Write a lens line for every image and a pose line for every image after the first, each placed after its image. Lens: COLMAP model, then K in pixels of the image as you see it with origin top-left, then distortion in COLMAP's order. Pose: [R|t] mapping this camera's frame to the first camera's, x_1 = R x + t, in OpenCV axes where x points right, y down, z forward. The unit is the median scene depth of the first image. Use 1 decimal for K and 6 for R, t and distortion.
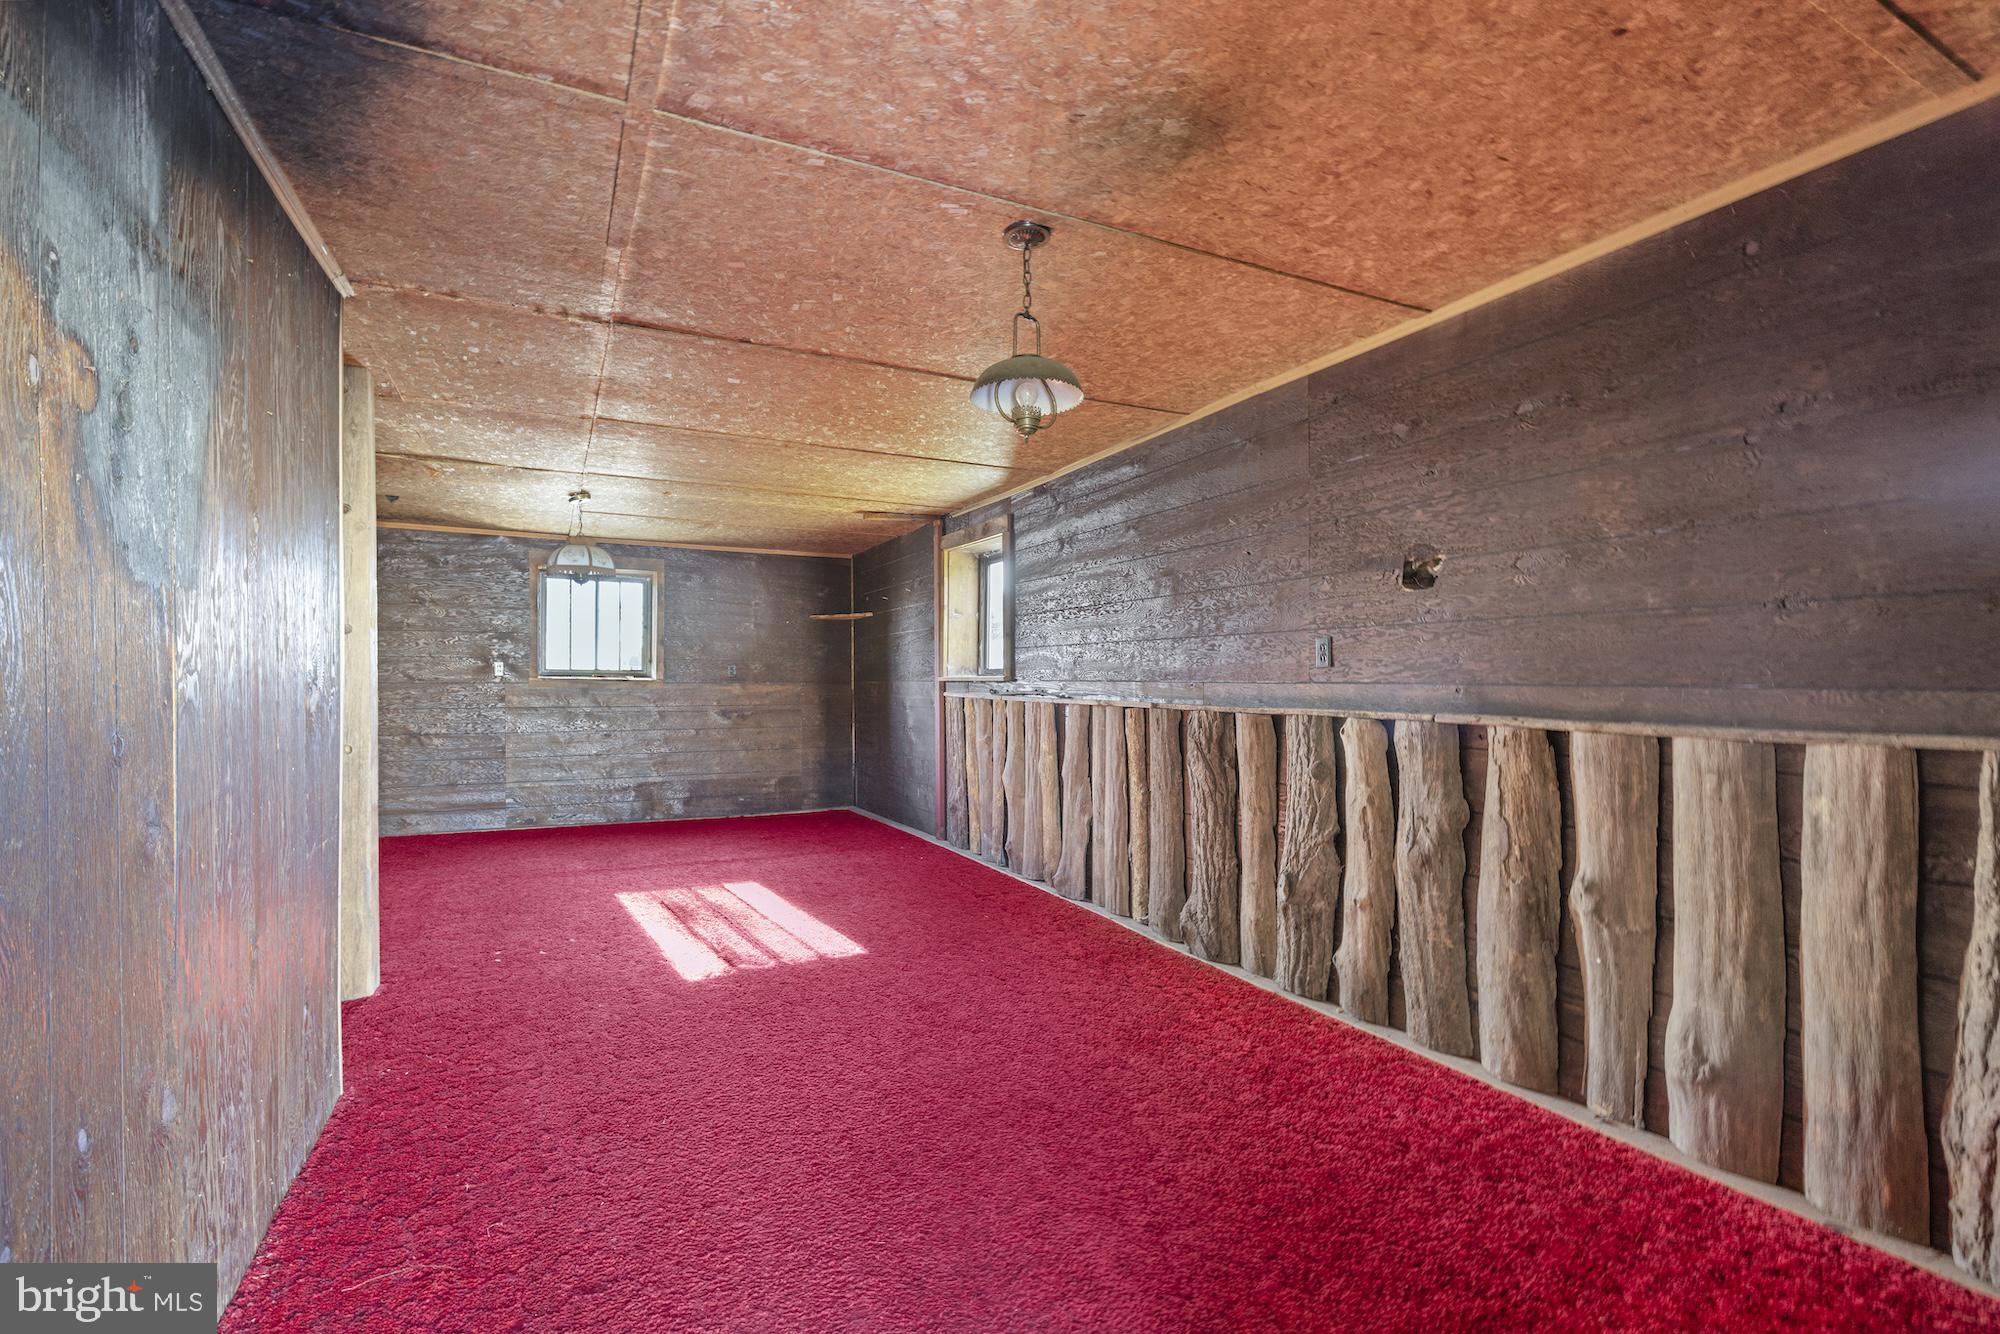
lens RADIAL K [[900.8, 0, 994.6], [0, 900.8, 691.2], [0, 0, 1]] dist [0.000284, 0.000024]
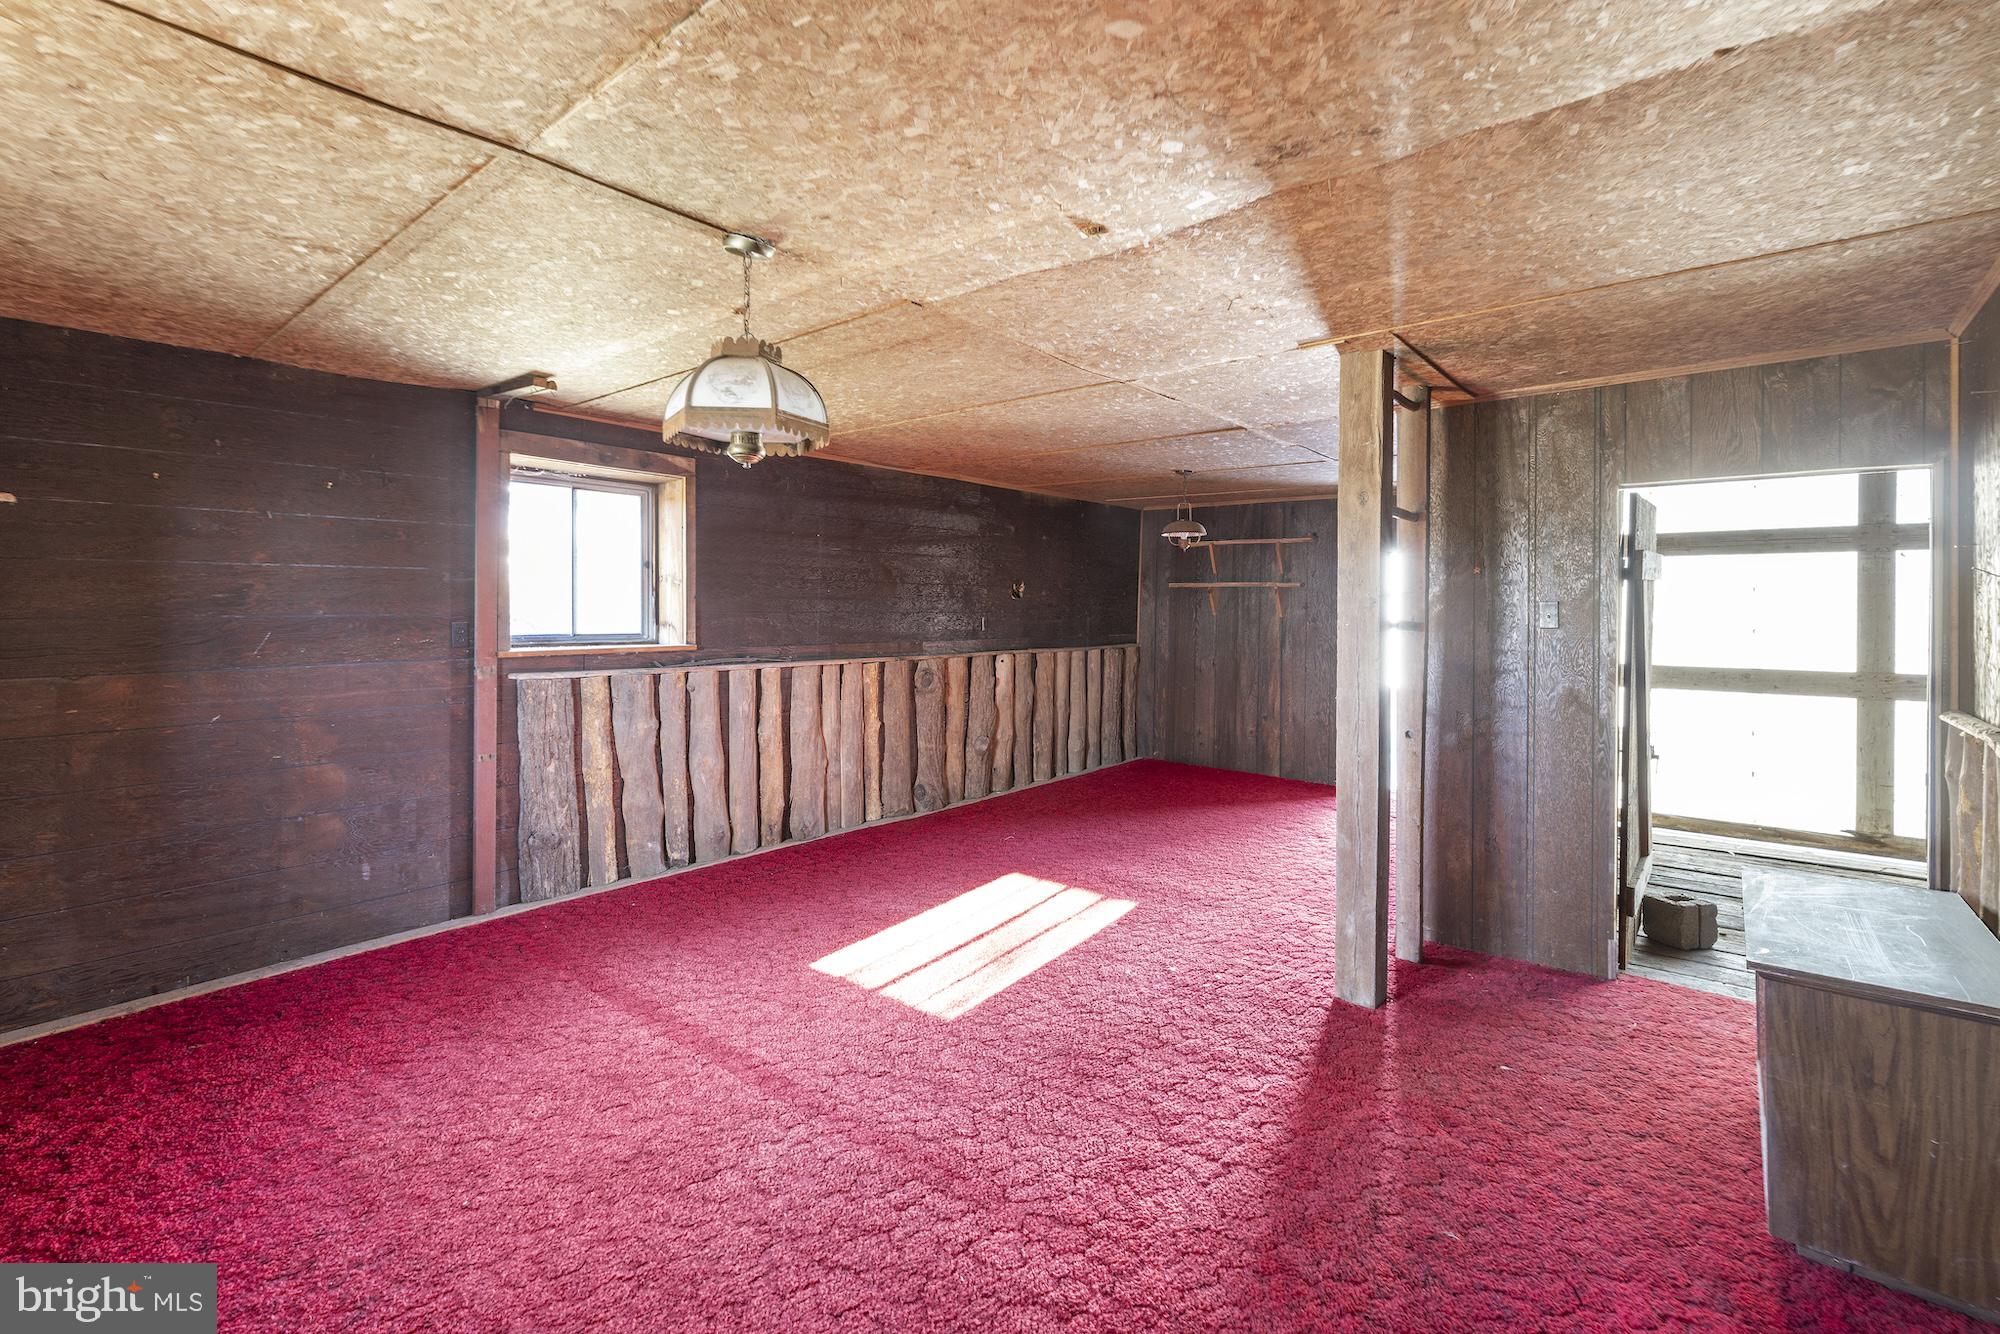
lens RADIAL K [[879.4, 0, 994.3], [0, 879.4, 617.6], [0, 0, 1]] dist [0.000459, 0.000007]
pose [[-0.422065, -0.015680, 0.906430, -1.135893], [0.005218, 0.999792, 0.019725, -0.075627], [-0.906551, 0.013055, -0.421895, 1.425129]]
